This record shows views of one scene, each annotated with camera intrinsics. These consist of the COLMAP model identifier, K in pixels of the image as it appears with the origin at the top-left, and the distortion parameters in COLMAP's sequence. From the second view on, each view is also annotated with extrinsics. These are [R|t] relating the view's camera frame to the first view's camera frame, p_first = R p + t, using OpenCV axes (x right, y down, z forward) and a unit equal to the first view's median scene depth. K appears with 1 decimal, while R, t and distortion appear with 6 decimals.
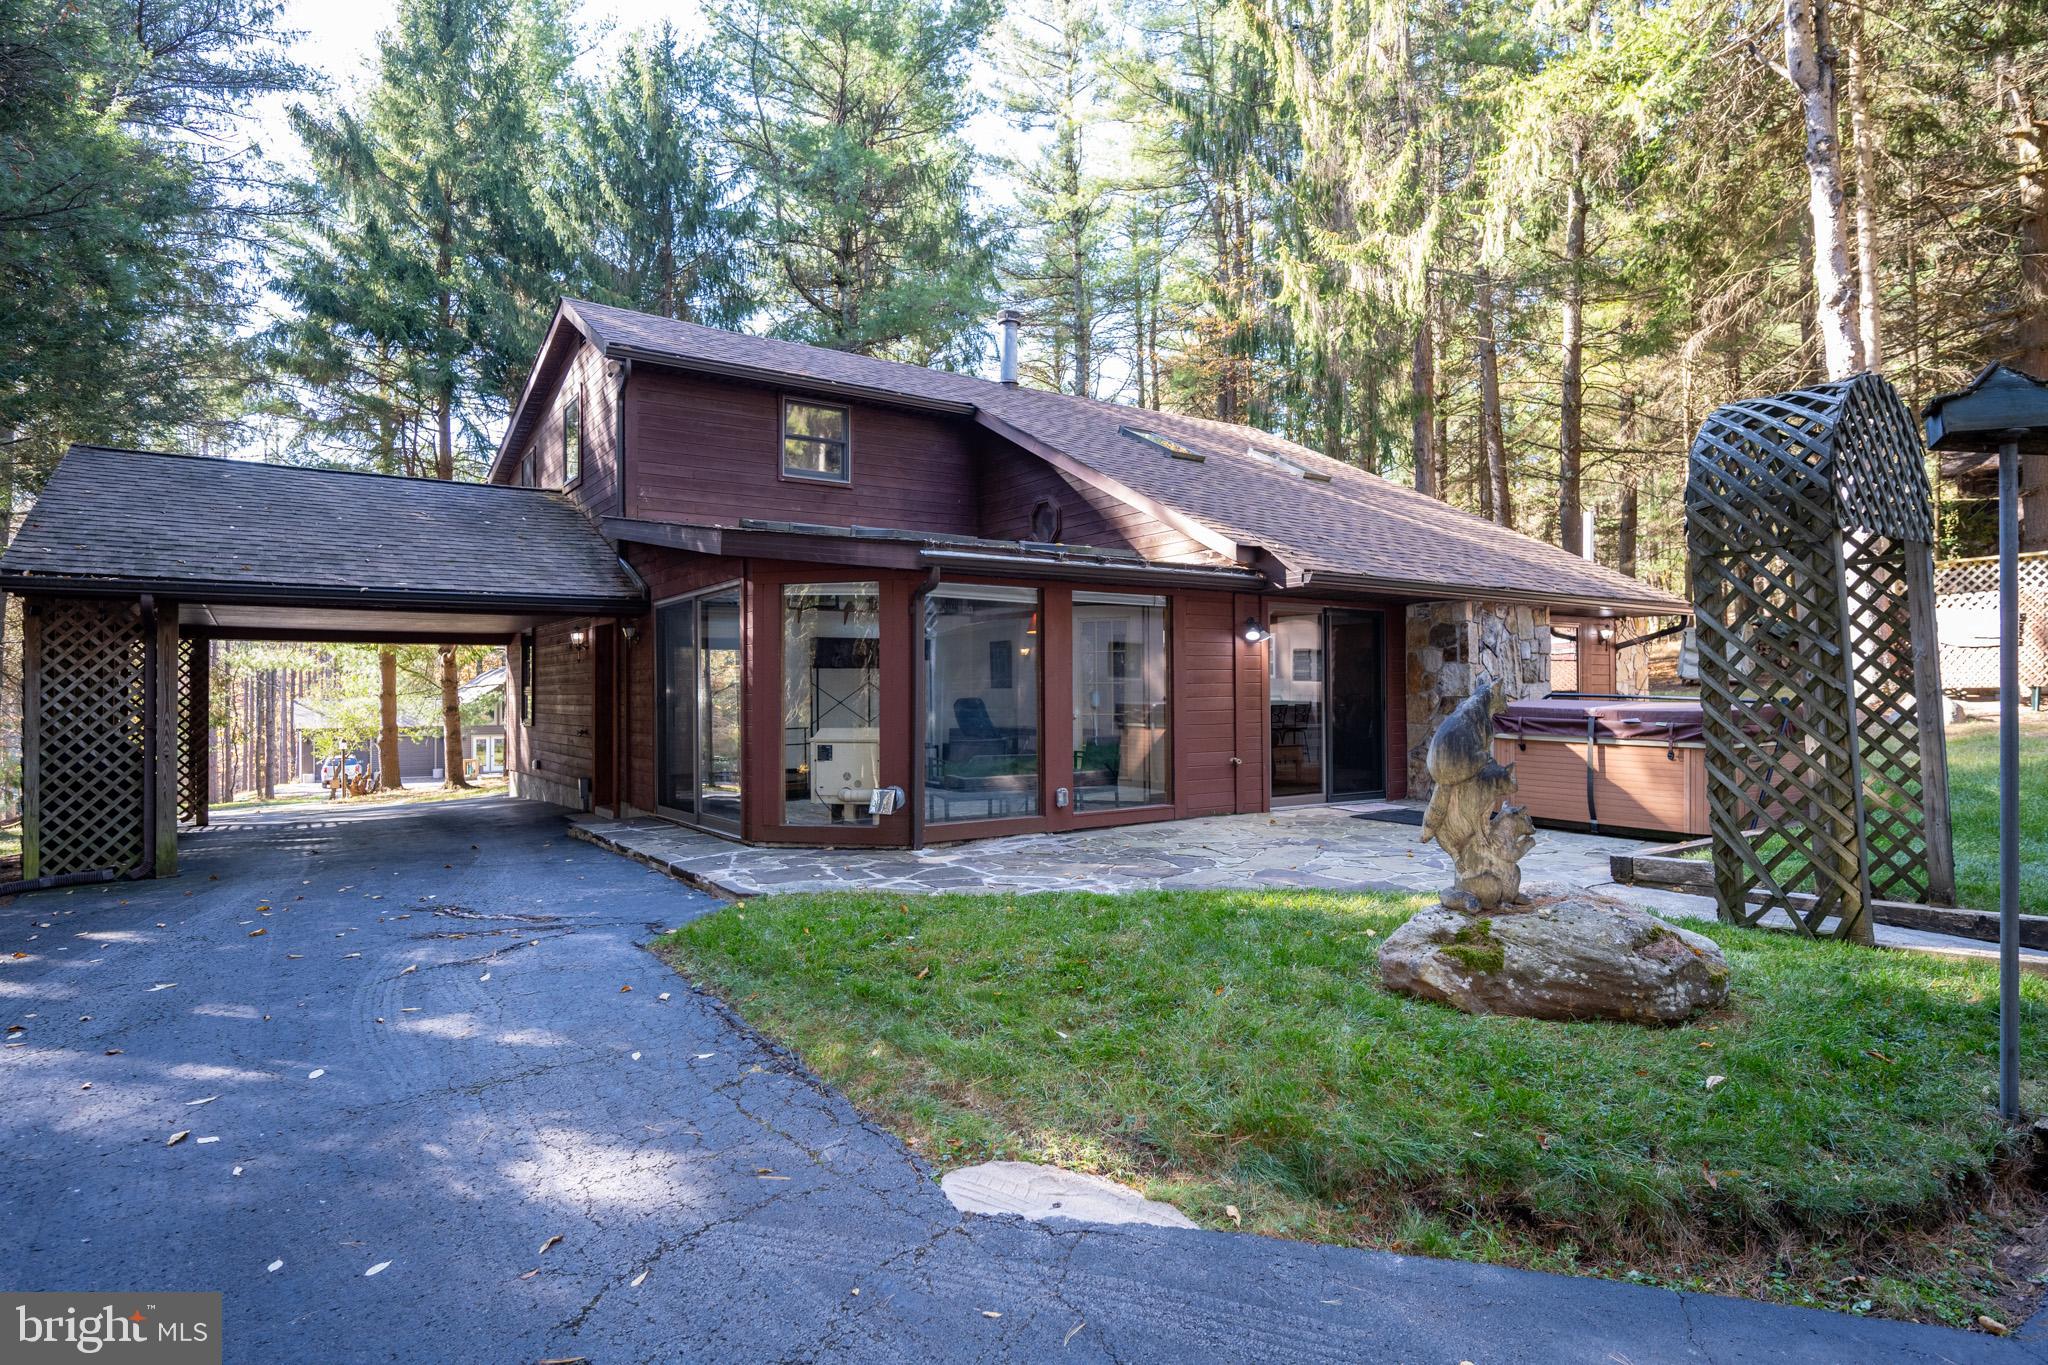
lens RADIAL K [[1128.6, 0, 1025.4], [0, 1128.6, 673.5], [0, 0, 1]] dist [-0.000652, -0.003894]
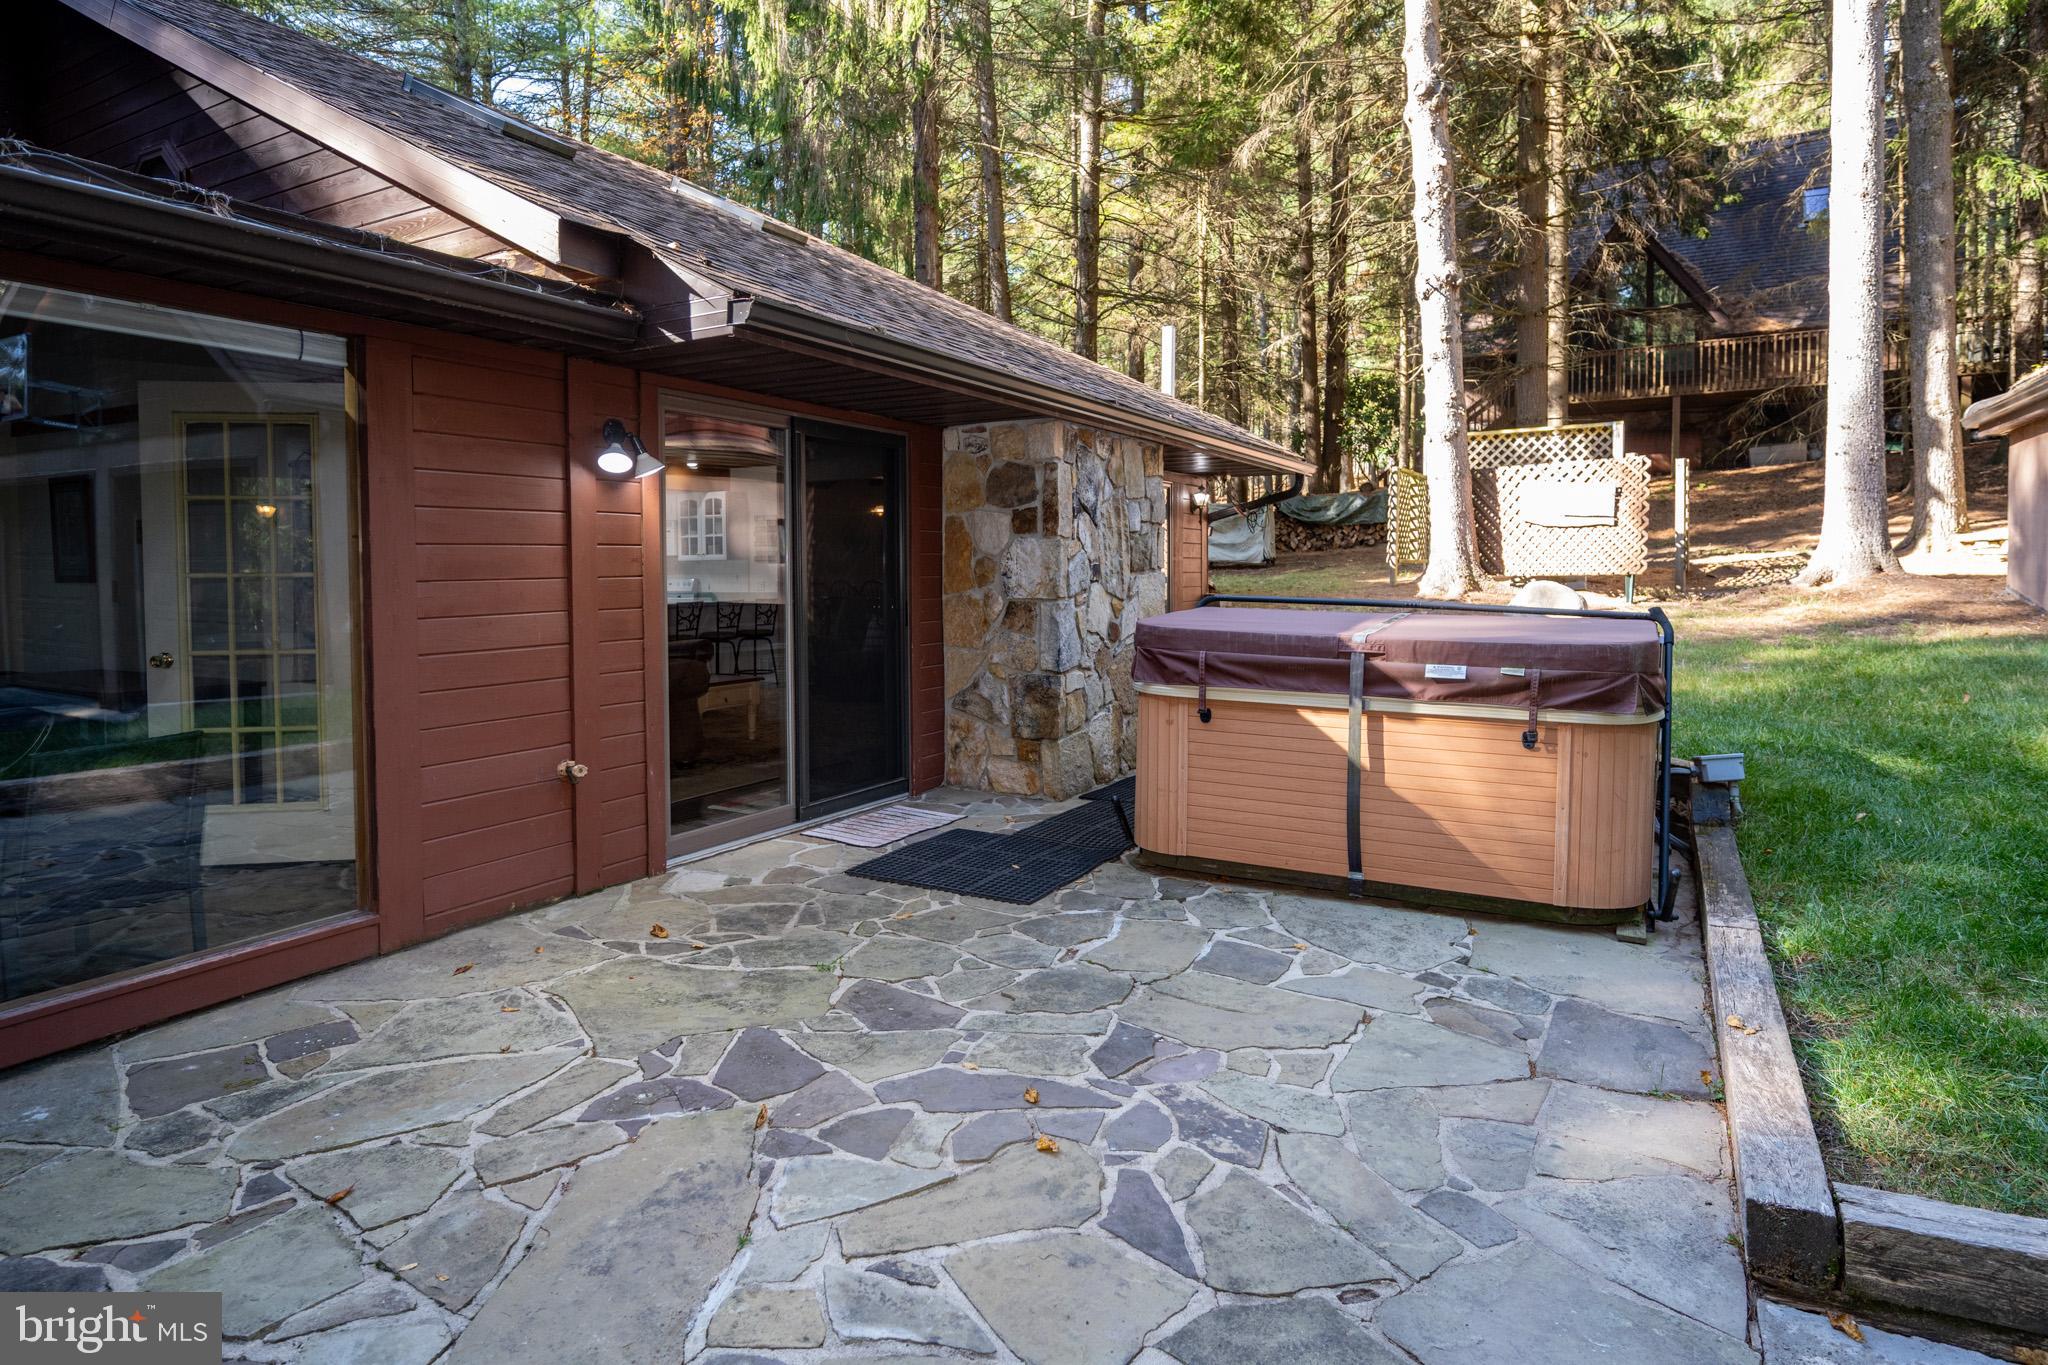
lens RADIAL K [[1128.6, 0, 1038.5], [0, 1128.6, 603.6], [0, 0, 1]] dist [-0.000652, -0.003894]
pose [[0.895433, -0.013435, 0.444994, 0.172324], [-0.007072, 0.998989, 0.044391, -0.001556], [-0.445141, -0.042897, 0.894433, 0.619109]]
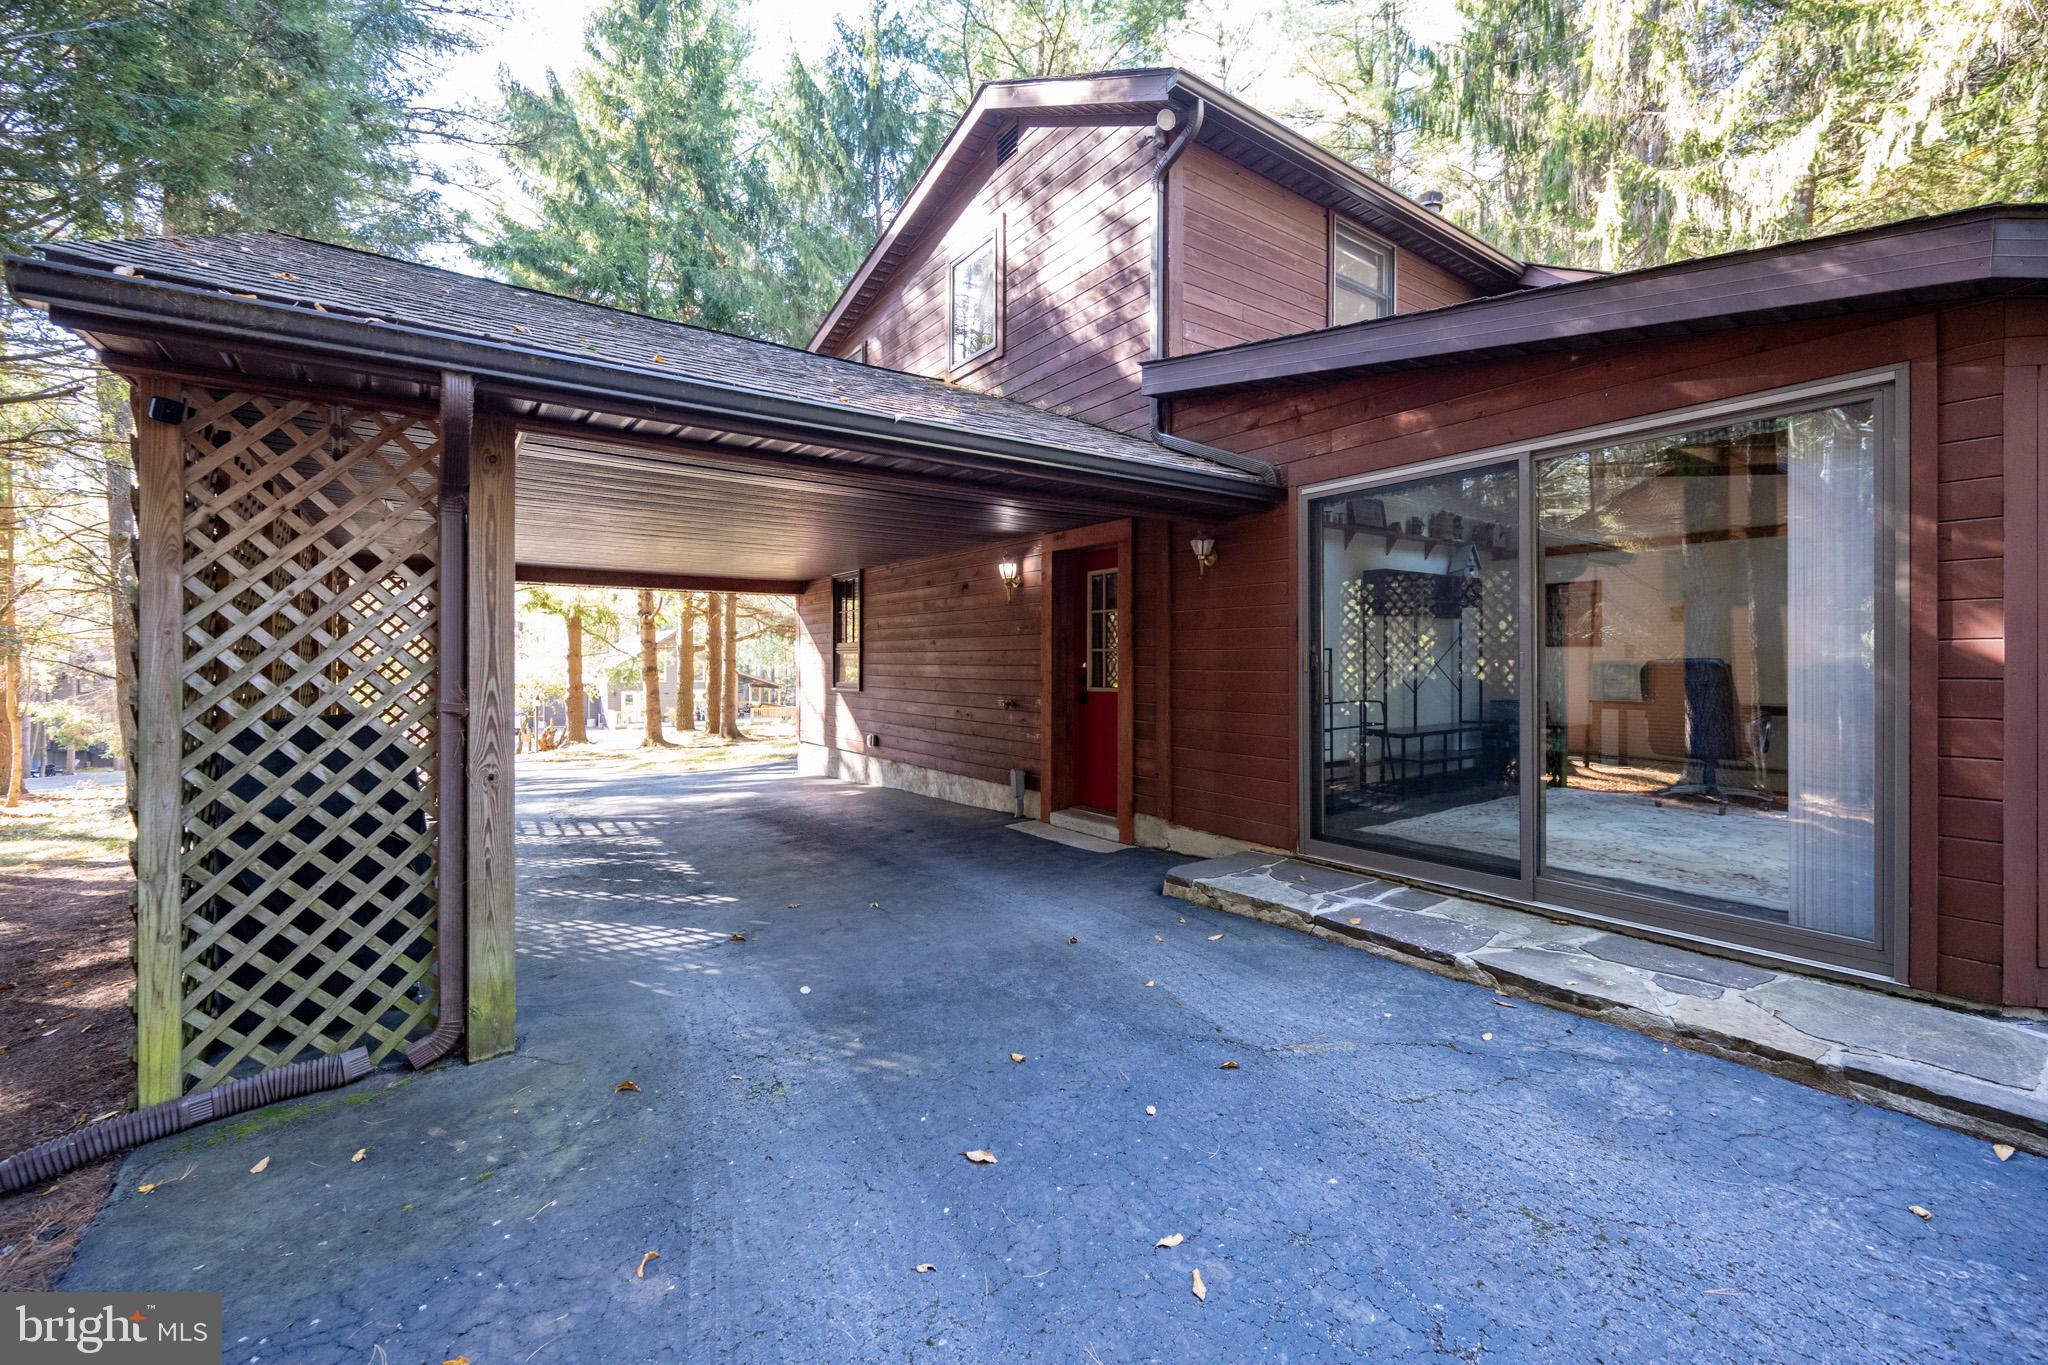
lens RADIAL K [[839.1, 0, 1018.3], [0, 839.1, 656.7], [0, 0, 1]] dist [-0.004217, -0.000723]
pose [[0.999713, 0.006123, 0.023167, -0.571642], [-0.006454, 0.999878, 0.014245, 0.021711], [-0.023077, -0.014390, 0.999630, 0.679709]]
